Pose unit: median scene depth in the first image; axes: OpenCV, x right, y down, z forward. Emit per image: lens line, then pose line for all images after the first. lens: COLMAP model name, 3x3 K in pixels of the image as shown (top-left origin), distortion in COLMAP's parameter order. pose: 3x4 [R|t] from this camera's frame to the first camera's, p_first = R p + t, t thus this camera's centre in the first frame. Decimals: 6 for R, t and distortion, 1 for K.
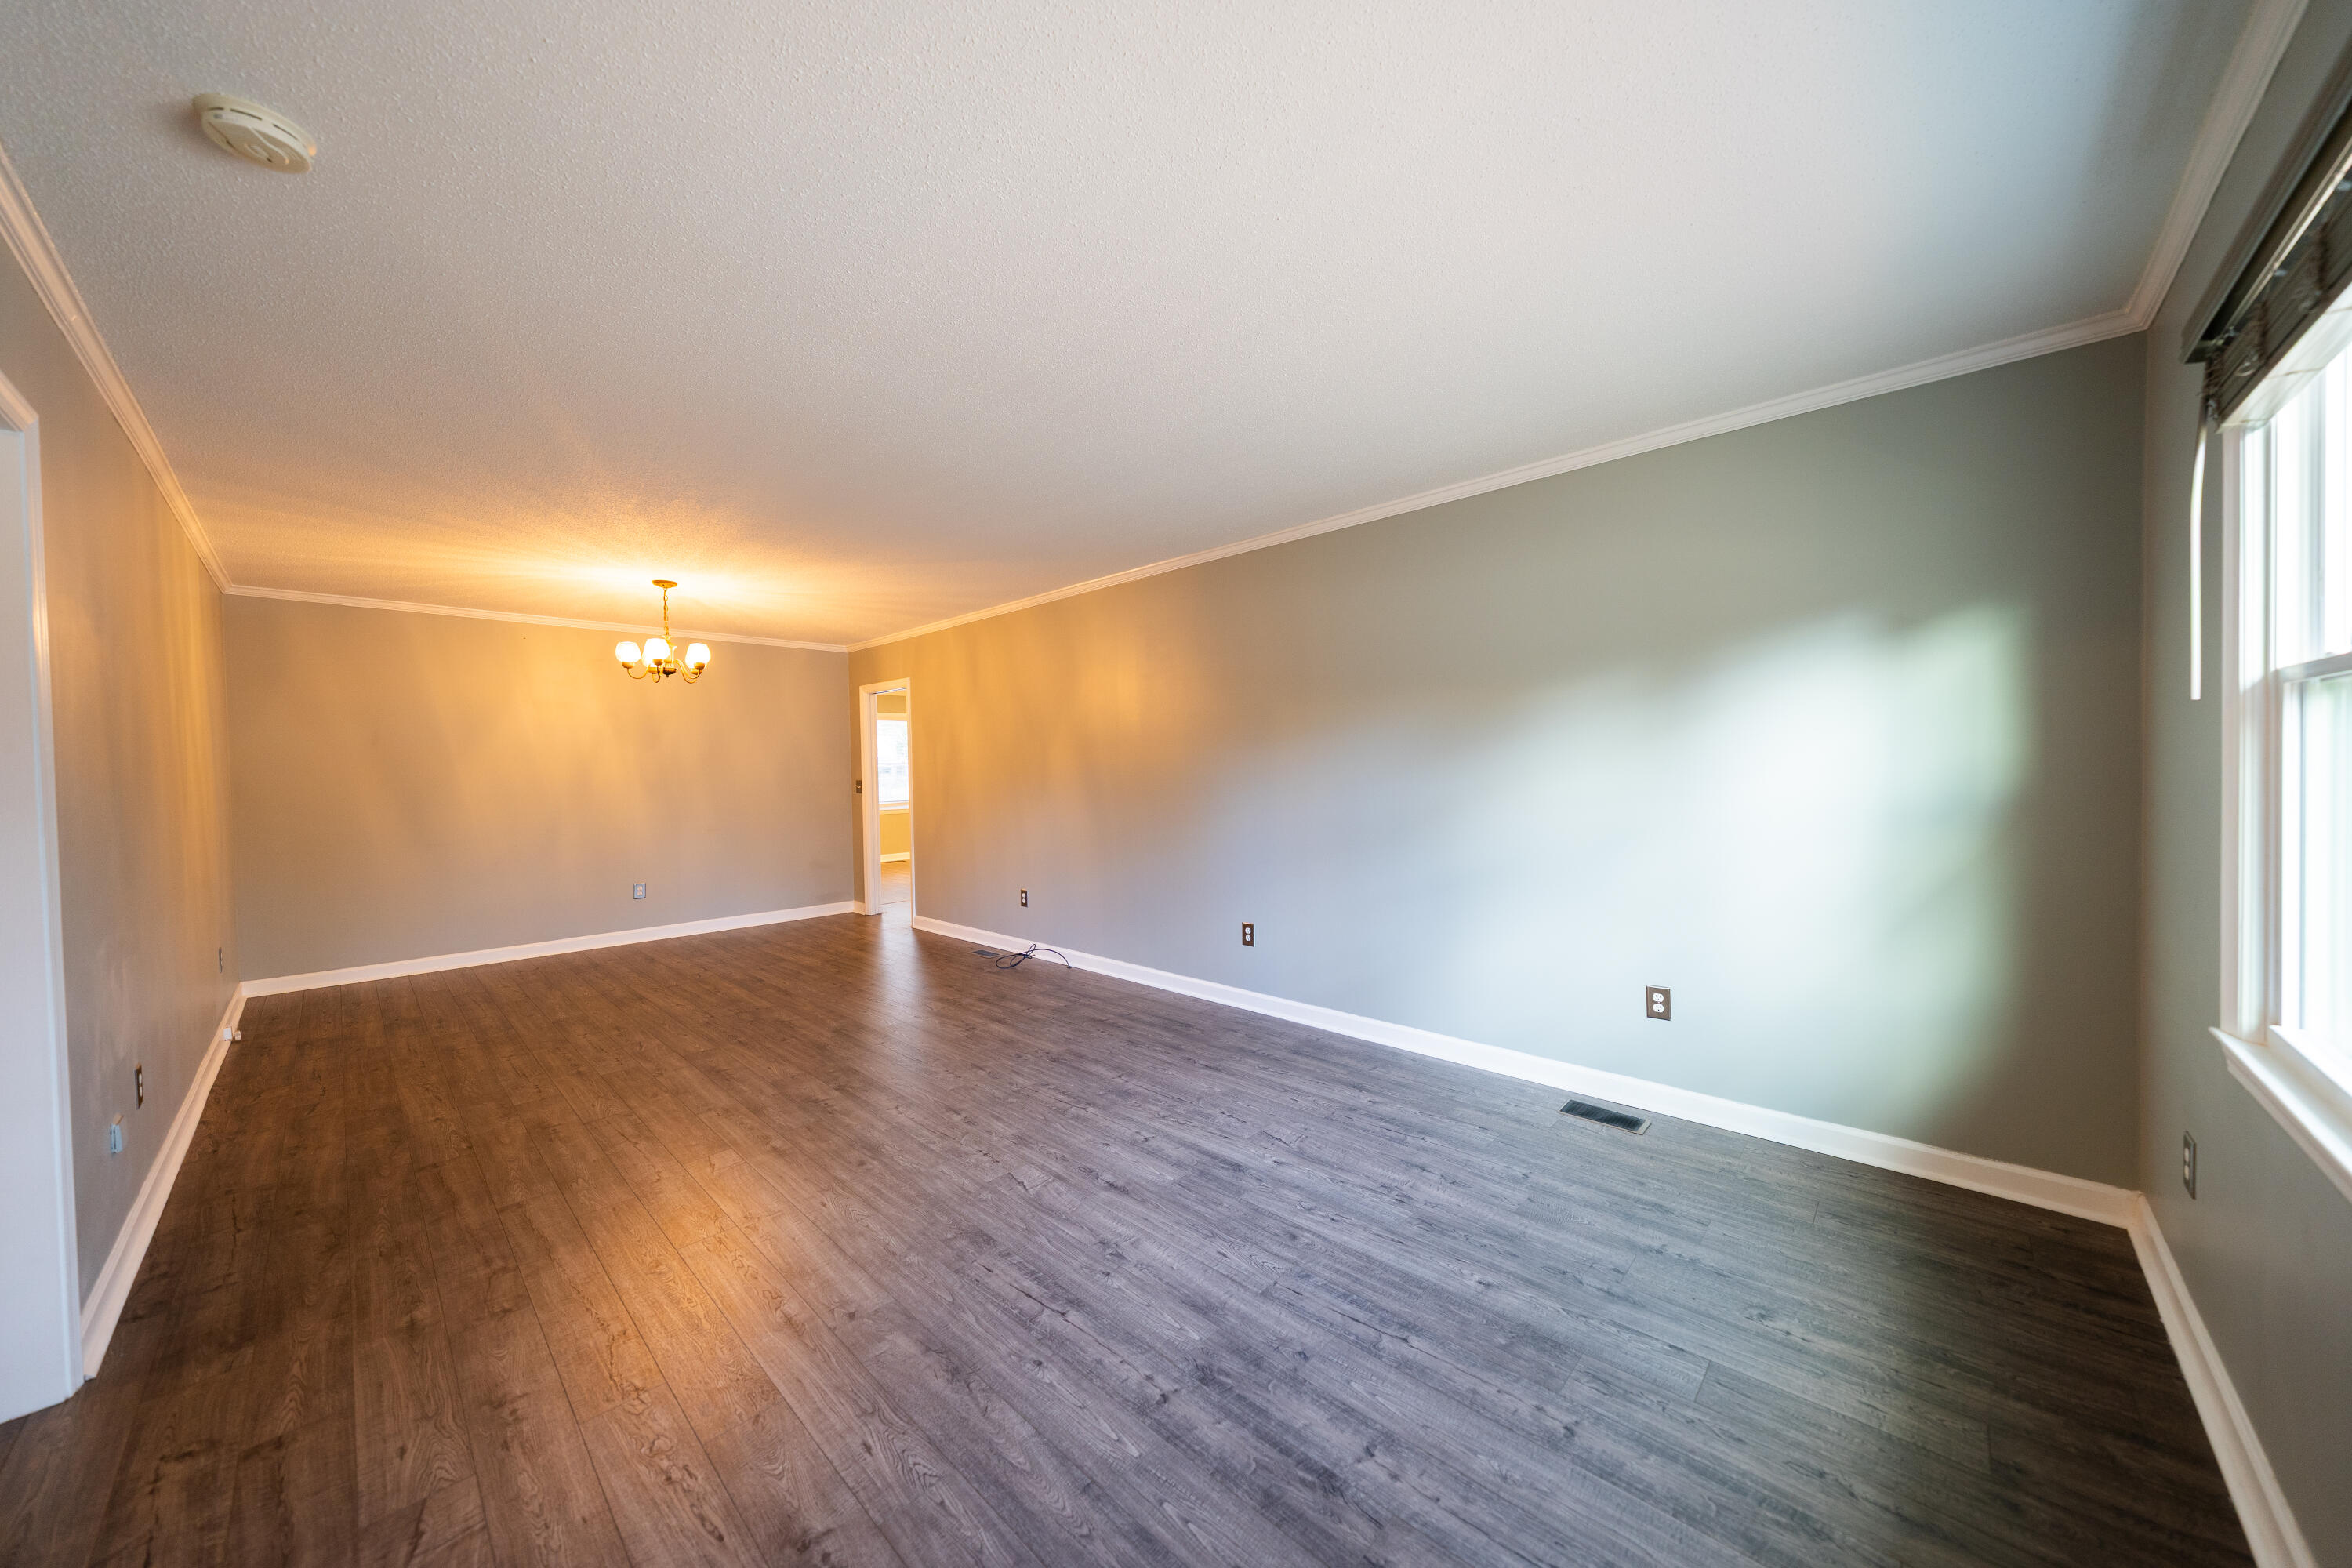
lens RADIAL K [[804.2, 0, 1190.0], [0, 804.2, 778.7], [0, 0, 1]] dist [-0.005657, 0.000969]
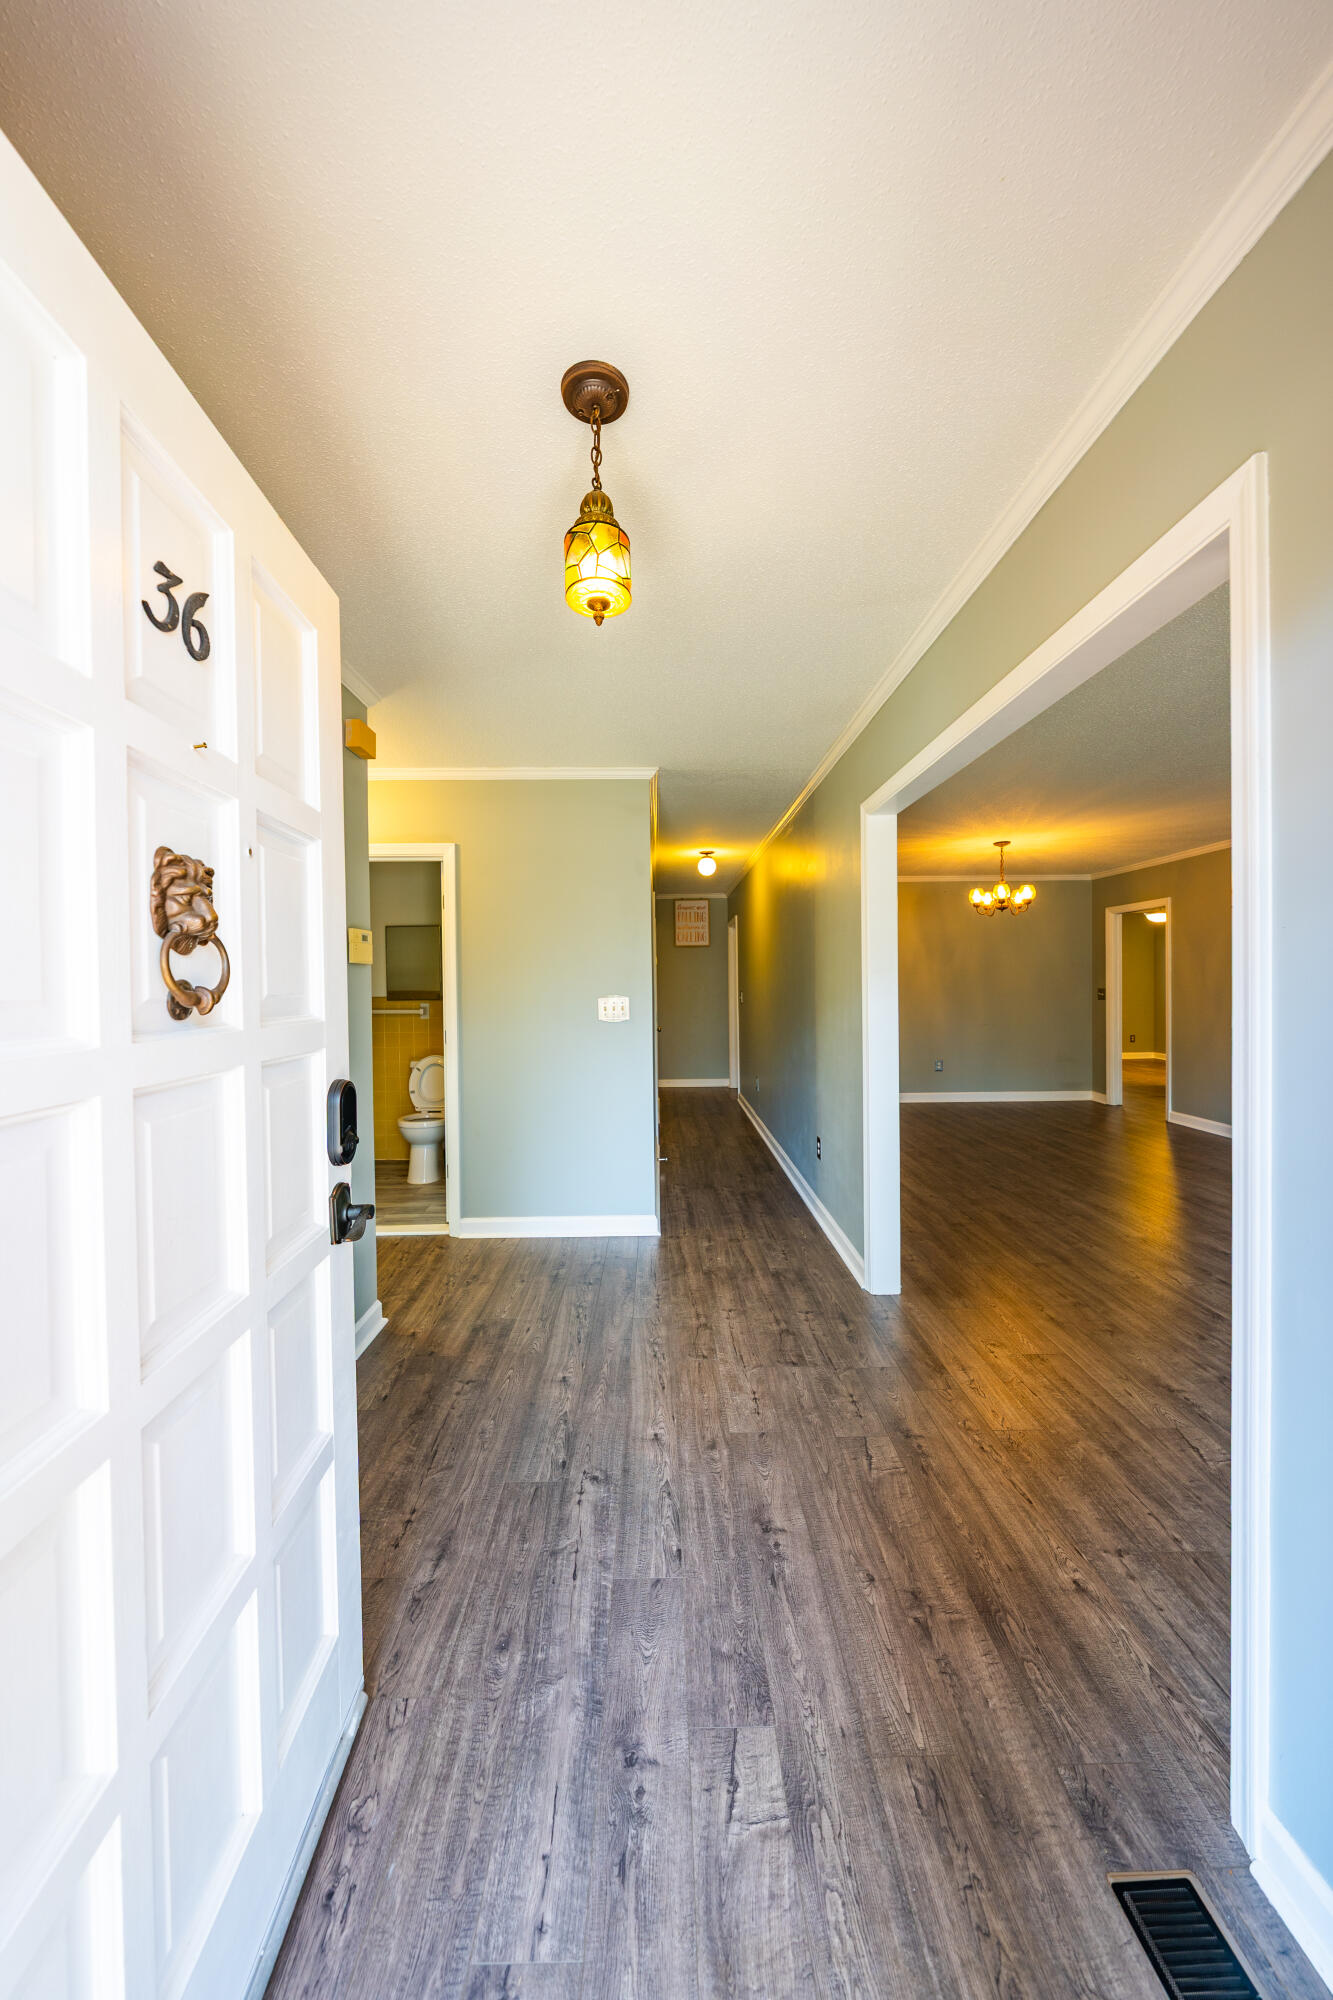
lens RADIAL K [[683.8, 0, 667.5], [0, 683.8, 991.0], [0, 0, 1]] dist [-0.005657, 0.000969]
pose [[0.693261, 0.016930, -0.720488, -0.321232], [-0.011441, 0.999857, 0.012486, 0.000344], [0.720596, -0.000413, 0.693355, -0.336139]]
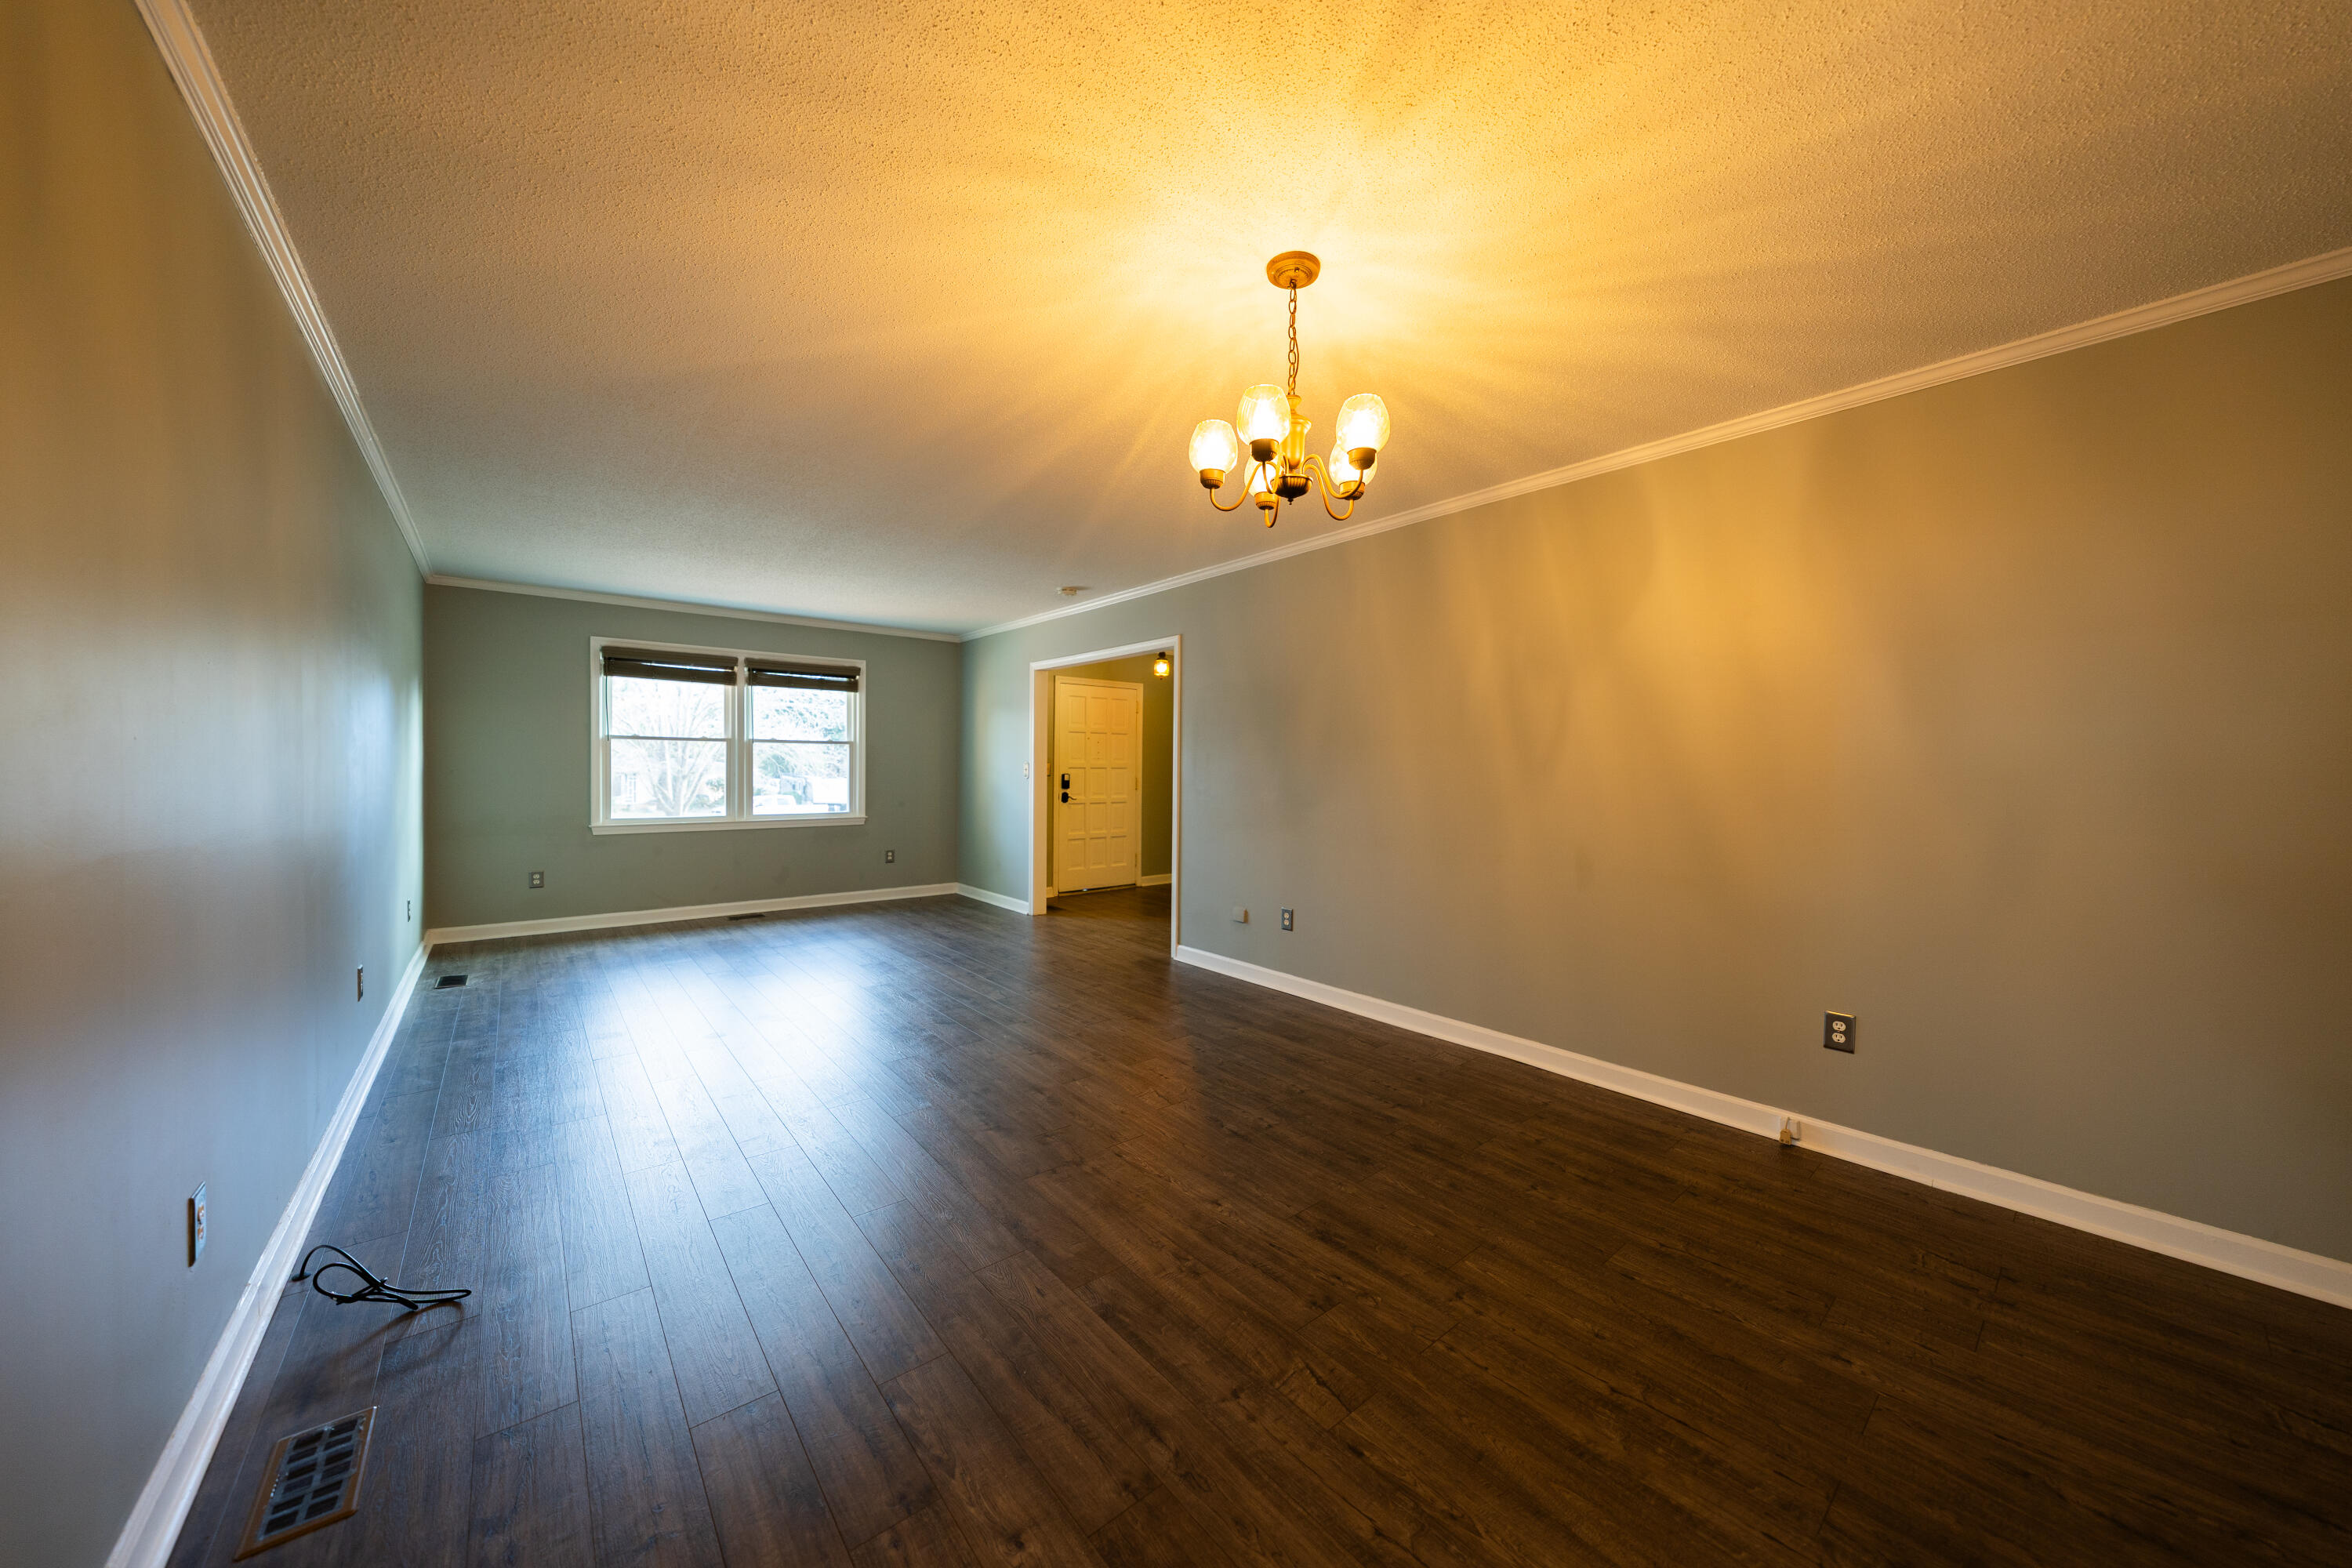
lens RADIAL K [[804.2, 0, 1192.6], [0, 804.2, 770.5], [0, 0, 1]] dist [-0.005657, 0.000969]
pose [[-0.993763, 0.015165, 0.110477, -1.012001], [0.018207, 0.999481, 0.026581, -0.012303], [-0.110017, 0.028427, -0.993523, 2.224722]]
